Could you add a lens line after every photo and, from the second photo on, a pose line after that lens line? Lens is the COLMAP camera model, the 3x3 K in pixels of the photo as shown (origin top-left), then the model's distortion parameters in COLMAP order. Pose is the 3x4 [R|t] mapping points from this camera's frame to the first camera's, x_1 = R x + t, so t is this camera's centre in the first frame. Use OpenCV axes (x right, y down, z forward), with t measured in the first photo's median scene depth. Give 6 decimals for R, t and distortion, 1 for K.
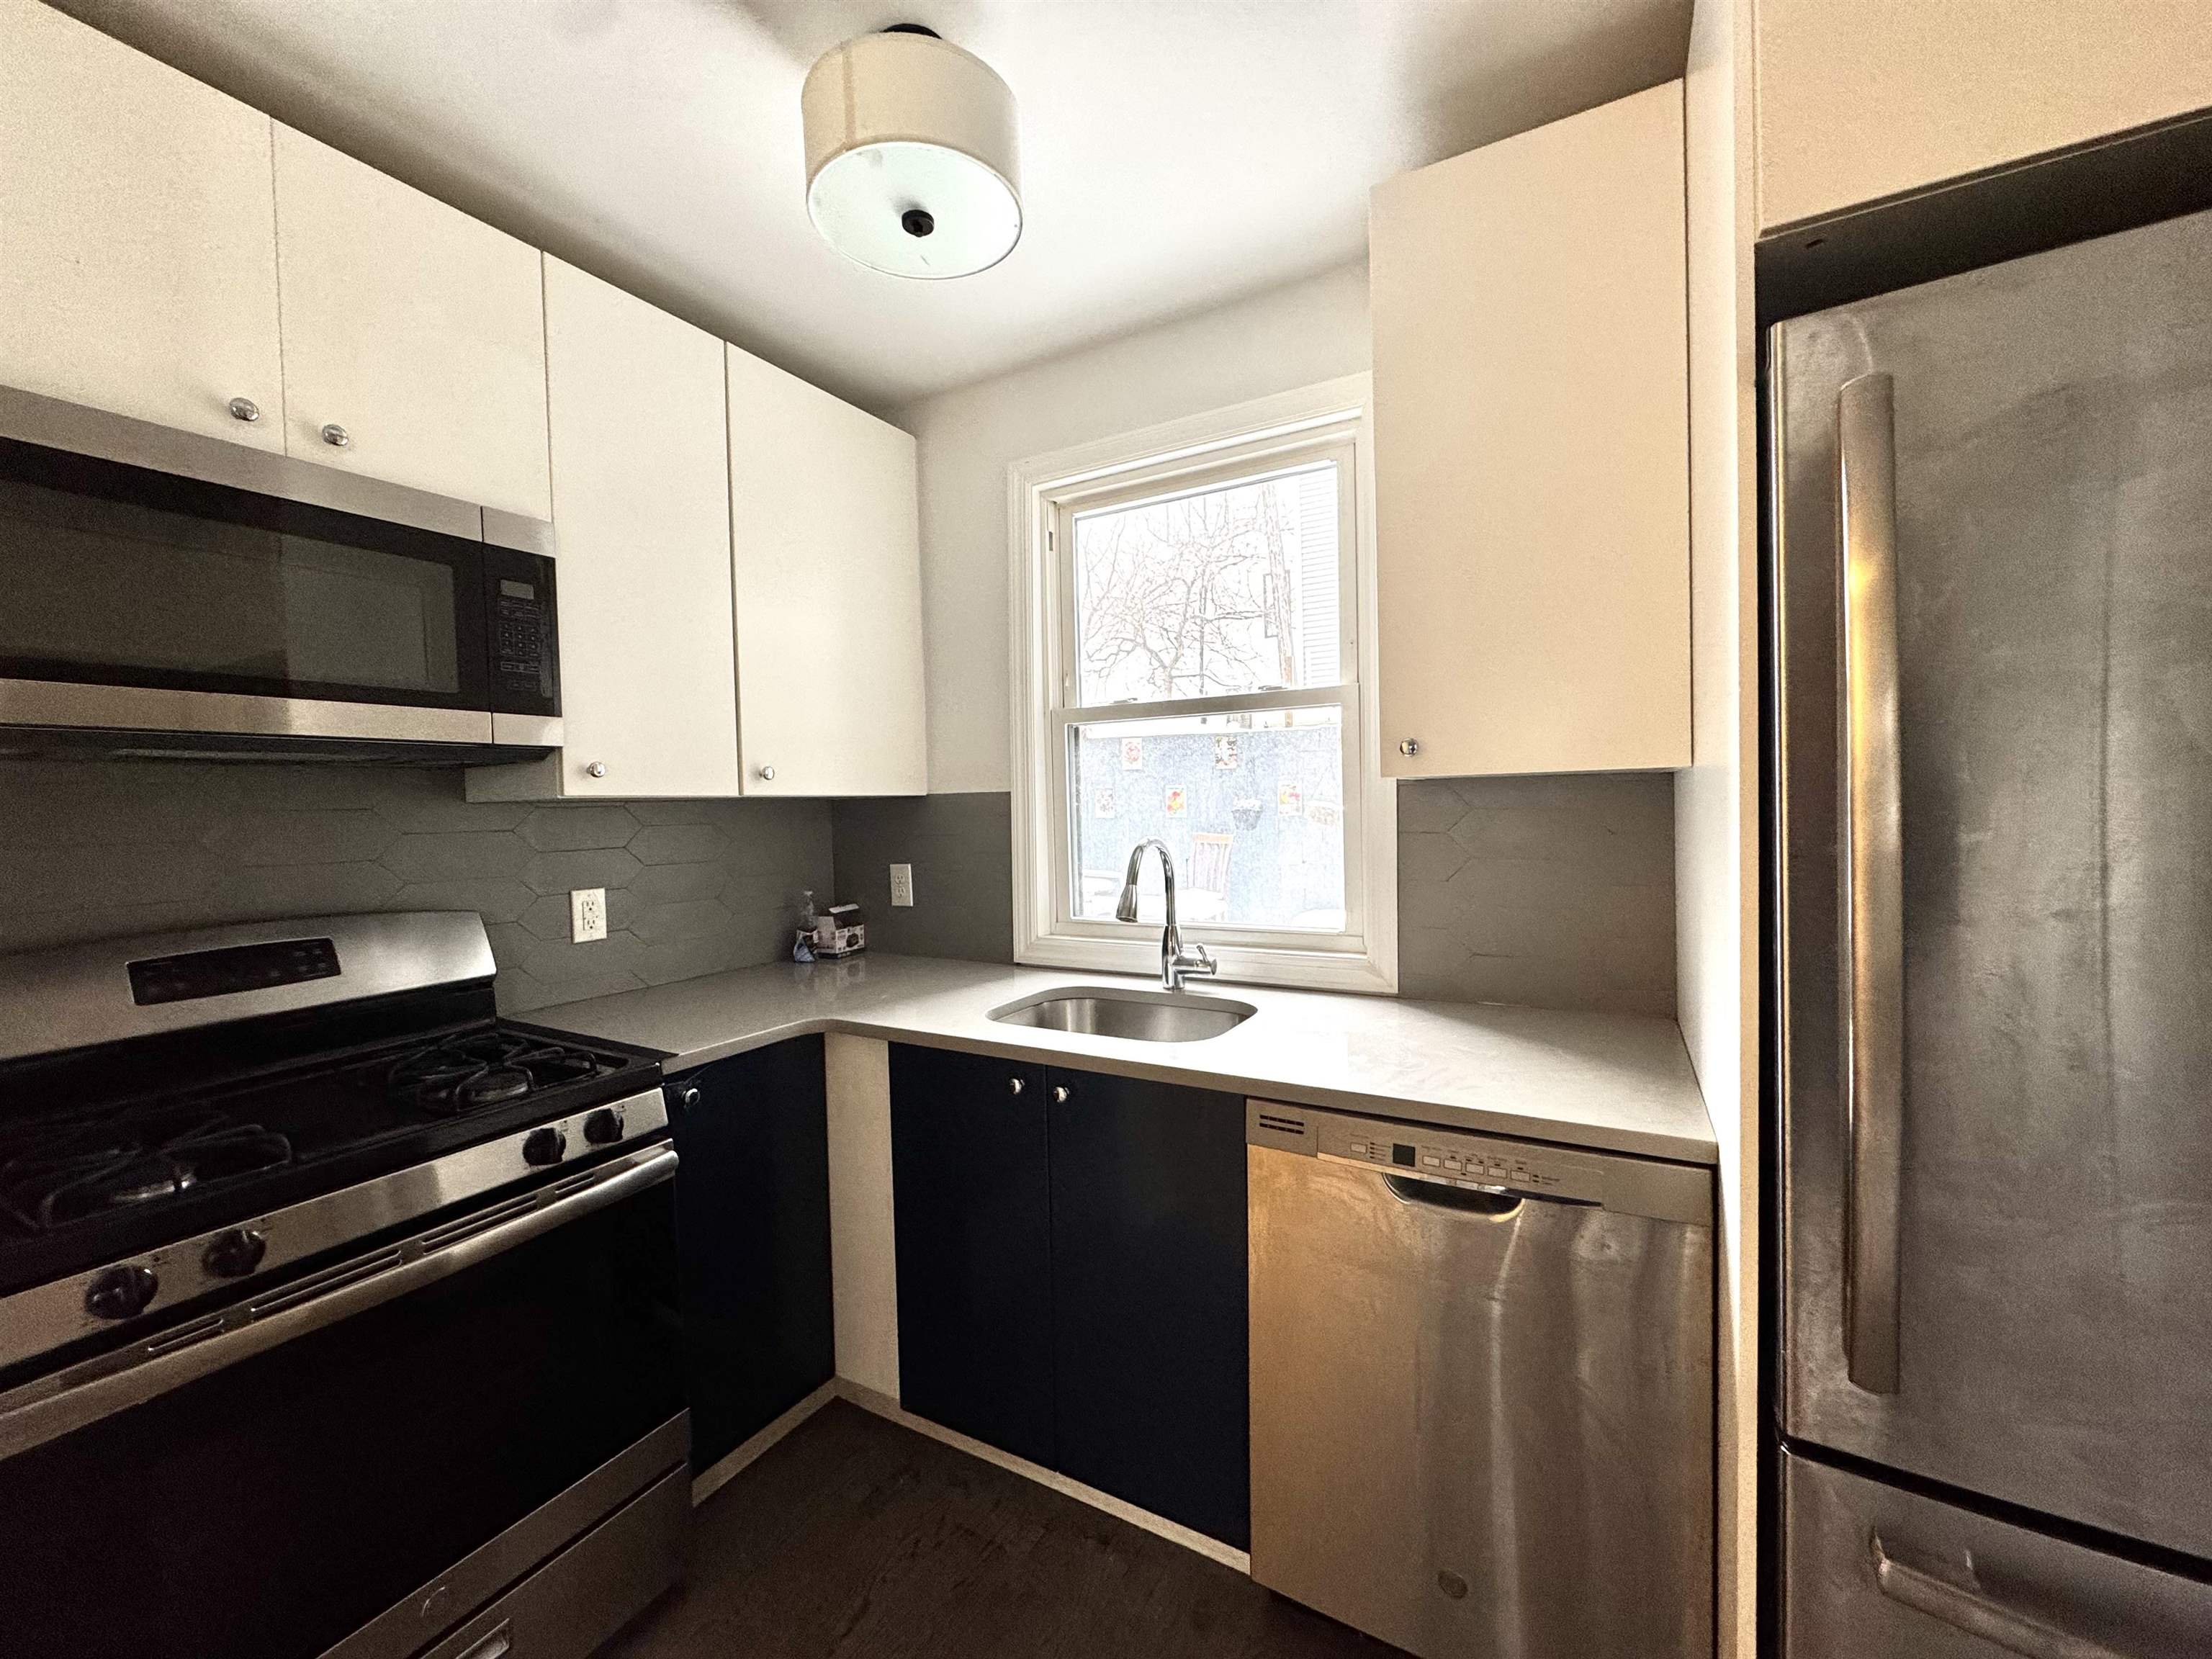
lens RADIAL K [[873.4, 0, 1104.6], [0, 873.4, 825.1], [0, 0, 1]] dist [-0.002449, -0.000480]
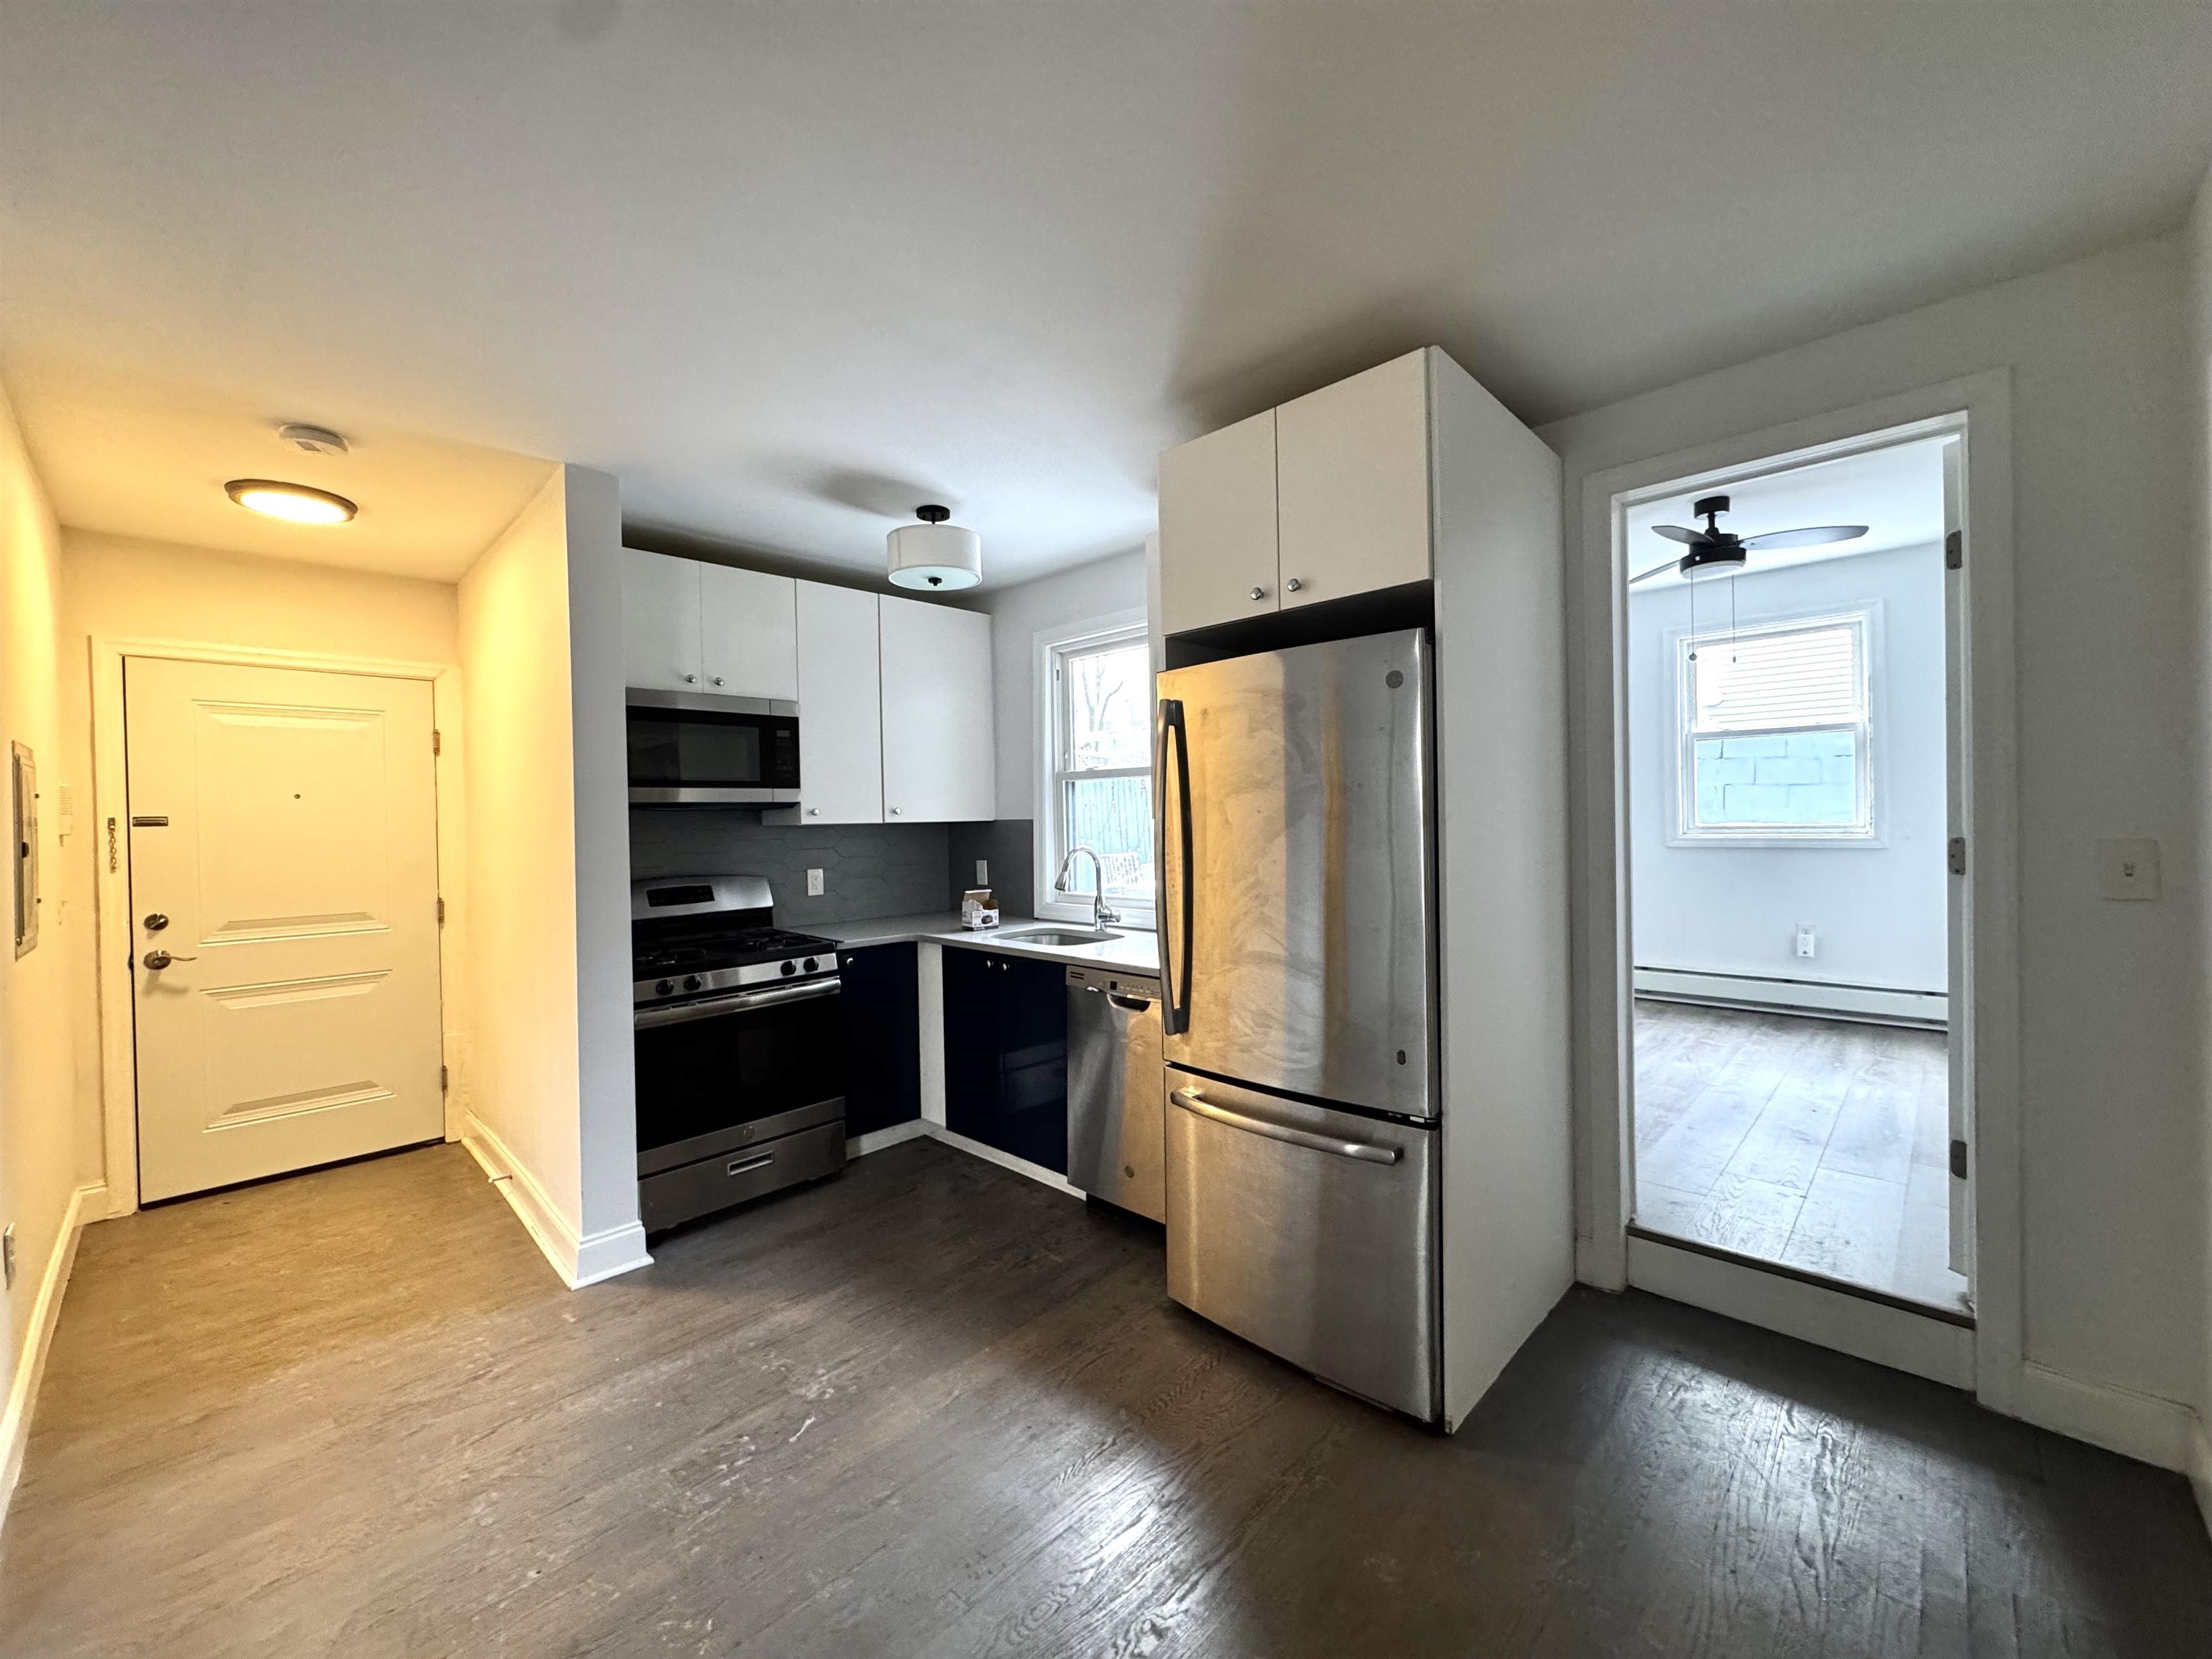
lens RADIAL K [[873.4, 0, 1104.6], [0, 873.4, 825.1], [0, 0, 1]] dist [-0.002449, -0.000480]
pose [[0.967895, 0.008360, -0.251215, 0.622756], [-0.010852, 0.999905, -0.008535, -0.018579], [0.251119, 0.010987, 0.967894, -0.866502]]
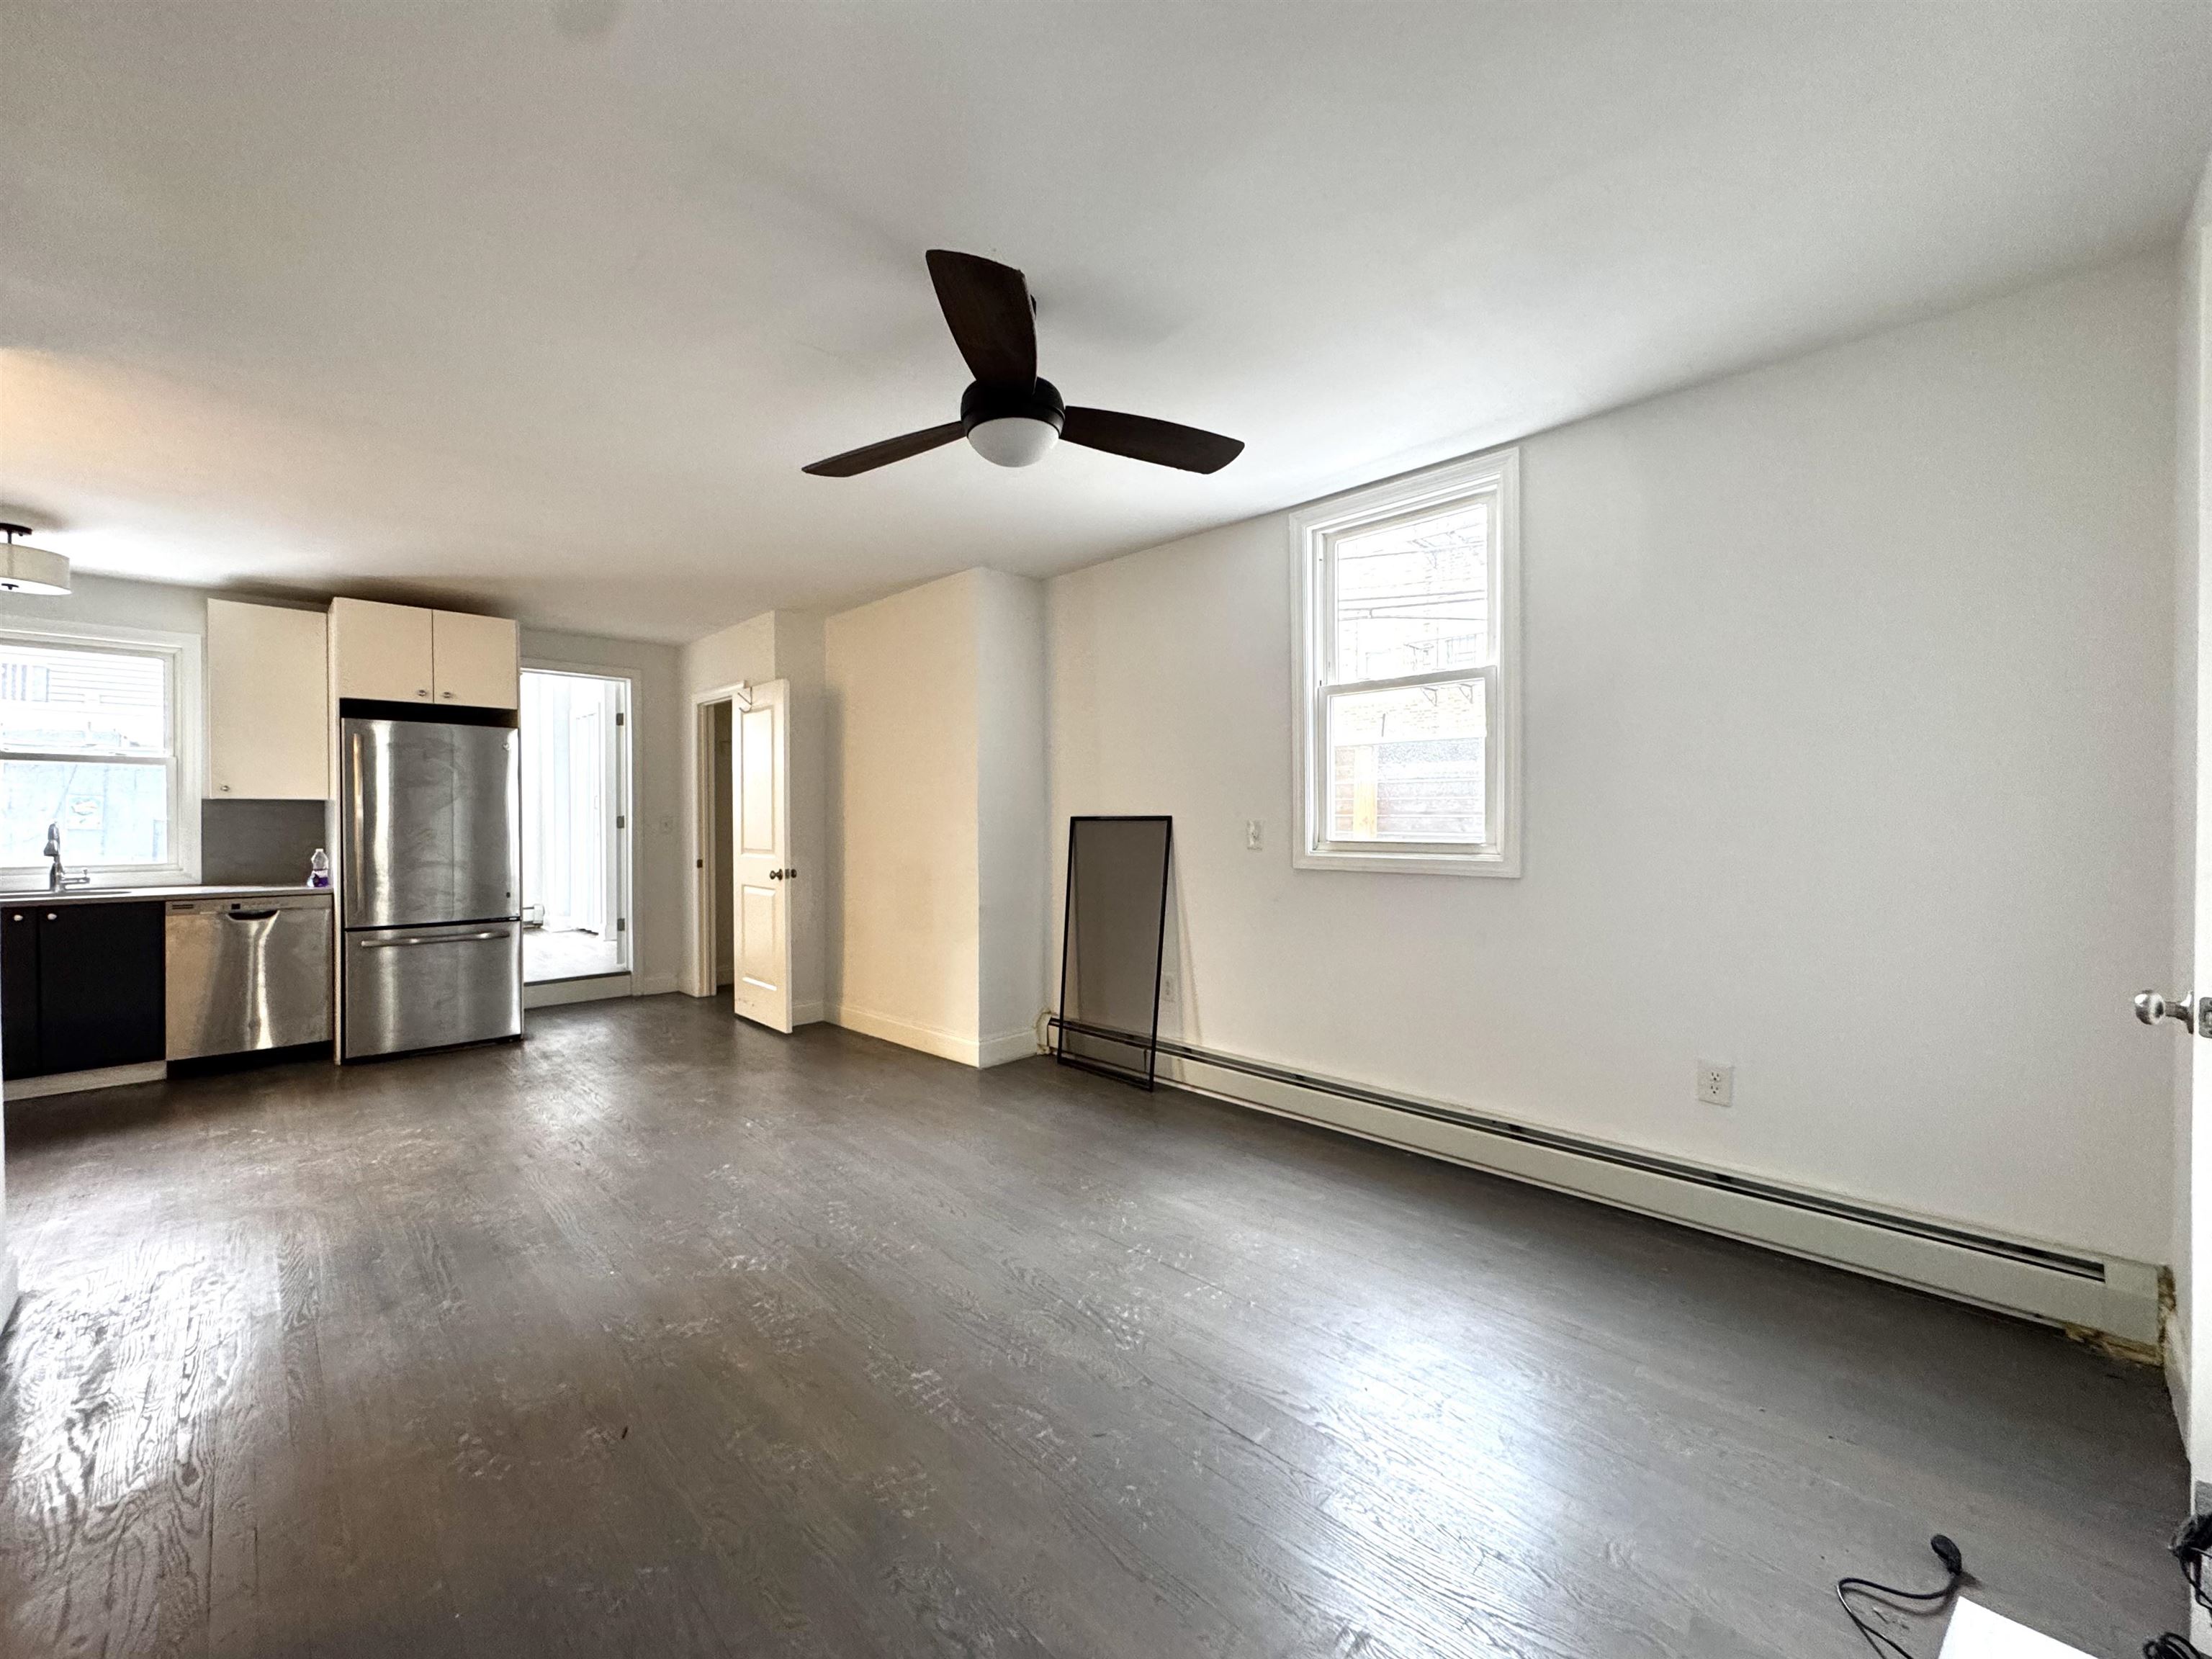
lens RADIAL K [[873.4, 0, 1104.6], [0, 873.4, 825.1], [0, 0, 1]] dist [-0.002449, -0.000480]
pose [[0.276616, 0.022503, 0.960717, -1.423882], [0.020631, 0.999356, -0.029348, 0.156733], [-0.960759, 0.027938, 0.275974, -2.300331]]
